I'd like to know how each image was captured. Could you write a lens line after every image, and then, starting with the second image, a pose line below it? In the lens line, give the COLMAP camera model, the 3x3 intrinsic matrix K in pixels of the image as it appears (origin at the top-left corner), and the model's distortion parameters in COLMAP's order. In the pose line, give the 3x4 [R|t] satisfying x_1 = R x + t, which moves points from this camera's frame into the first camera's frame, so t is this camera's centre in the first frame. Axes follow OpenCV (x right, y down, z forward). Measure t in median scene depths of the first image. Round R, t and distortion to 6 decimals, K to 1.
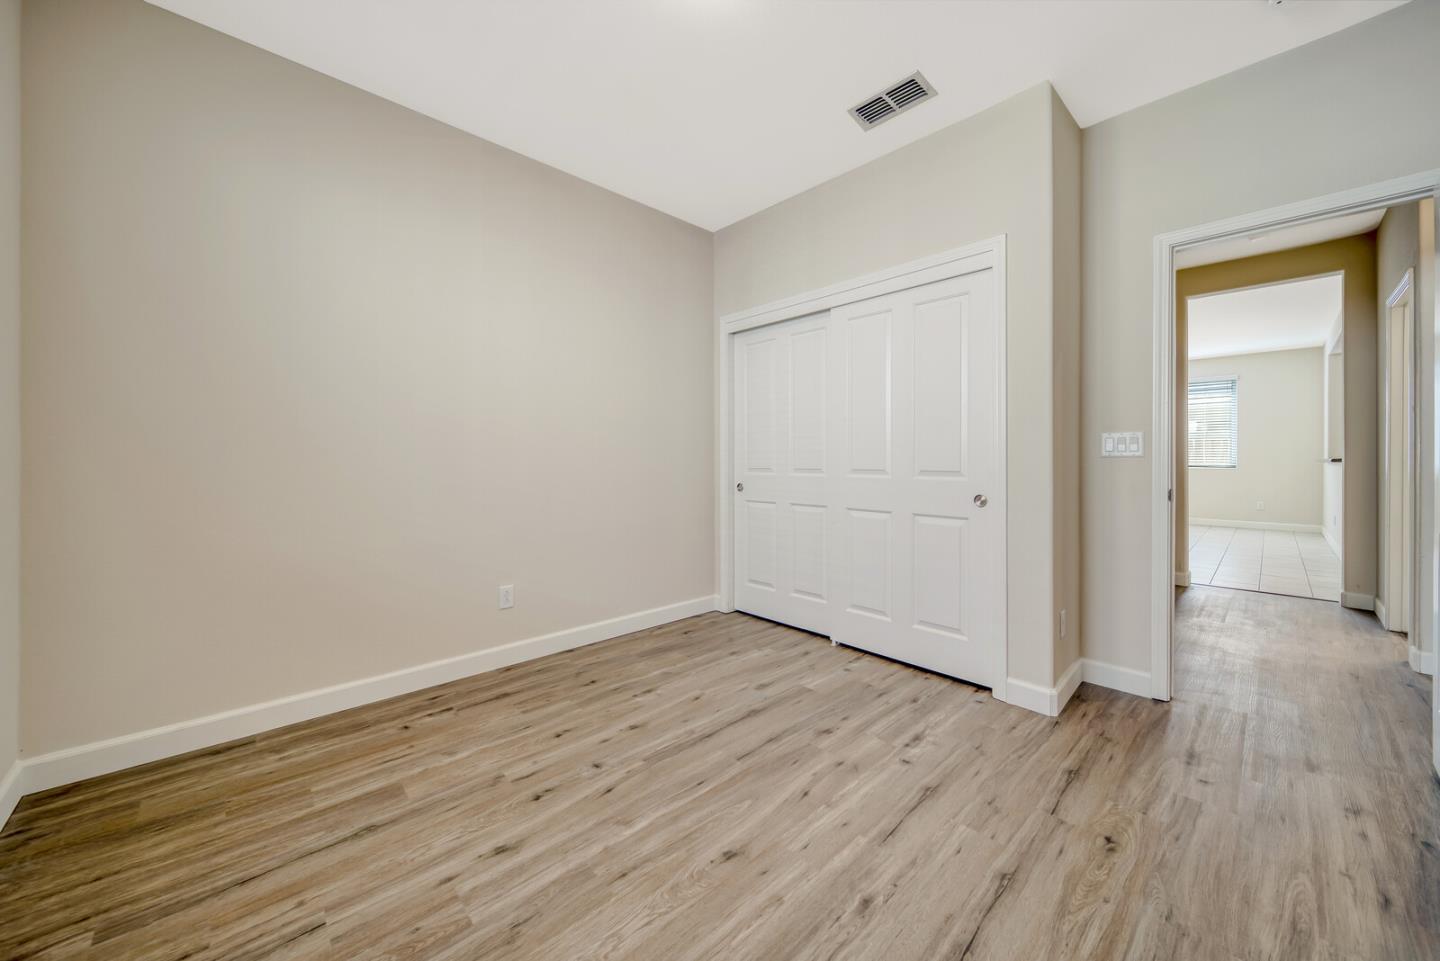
lens RADIAL K [[518.8, 0, 729.4], [0, 518.8, 460.4], [0, 0, 1]] dist [-0.000665, -0.001140]
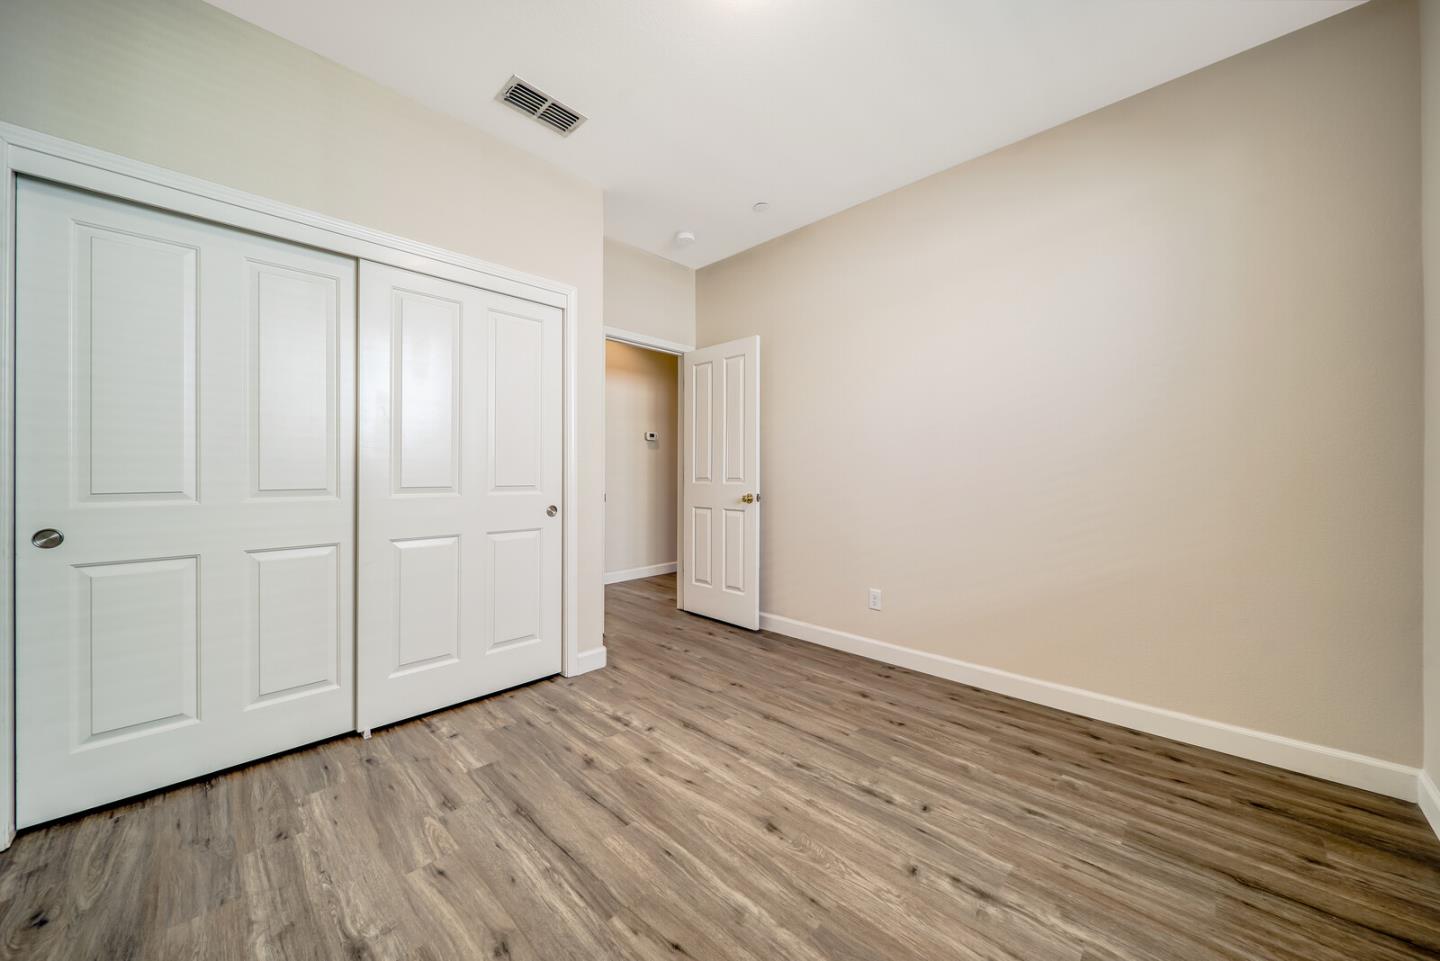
lens RADIAL K [[518.8, 0, 722.2], [0, 518.8, 476.5], [0, 0, 1]] dist [-0.000665, -0.001140]
pose [[-0.042342, -0.005047, 0.999090, -0.800703], [0.002167, 0.999984, 0.005143, -0.003516], [-0.999101, 0.002383, -0.042331, 0.829982]]
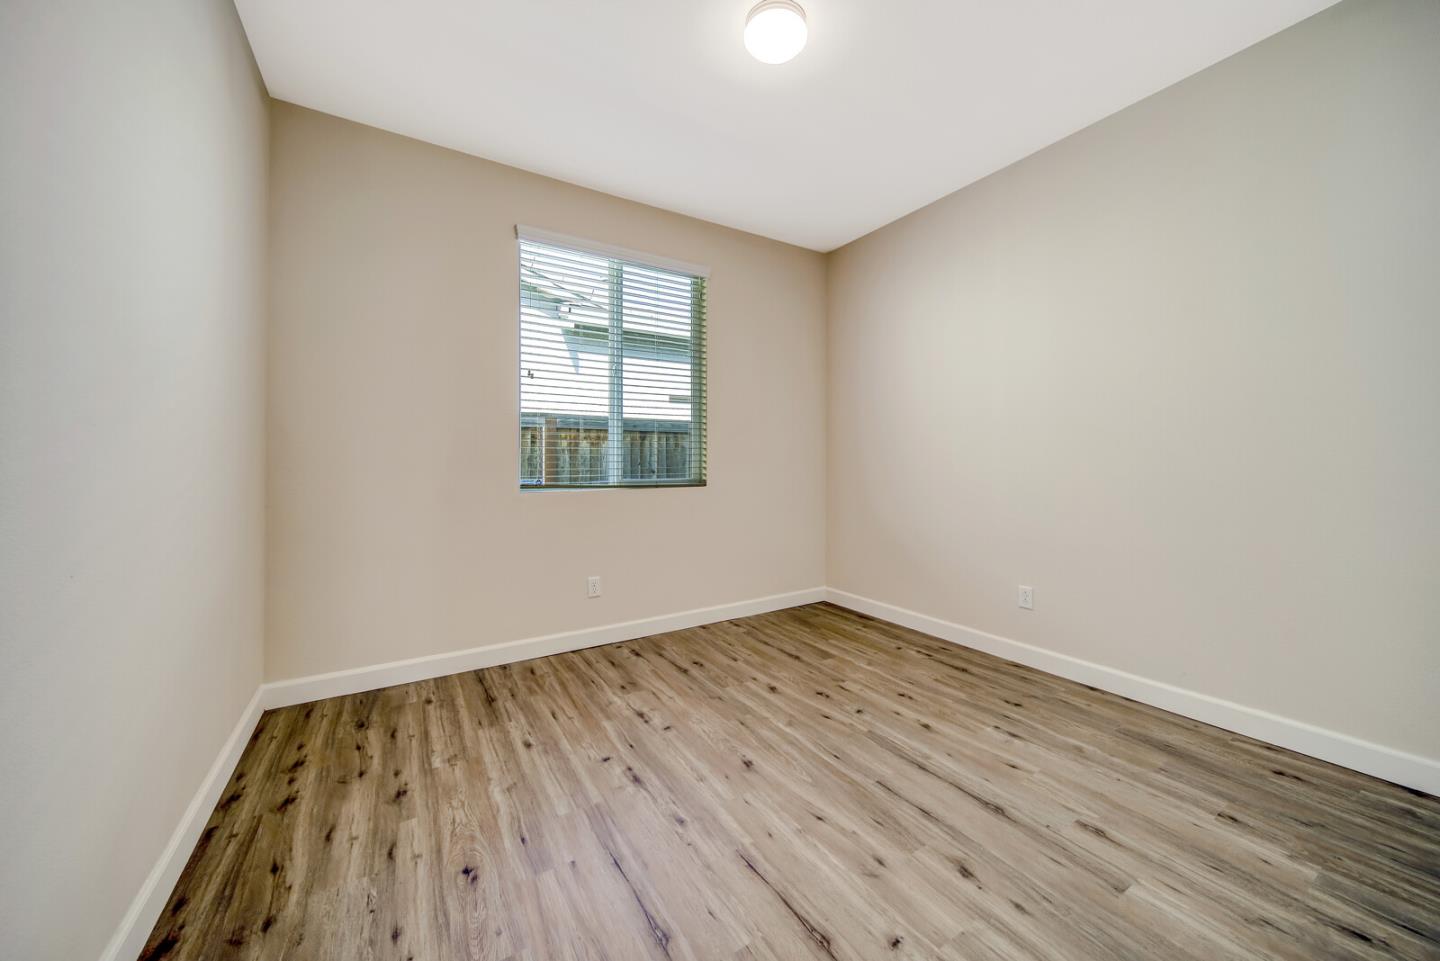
lens RADIAL K [[518.8, 0, 730.3], [0, 518.8, 467.1], [0, 0, 1]] dist [-0.000665, -0.001140]
pose [[-0.190615, 0.008179, -0.981631, 0.927662], [0.001337, 0.999967, 0.008072, 0.001132], [0.981664, 0.000226, -0.190620, 0.867390]]
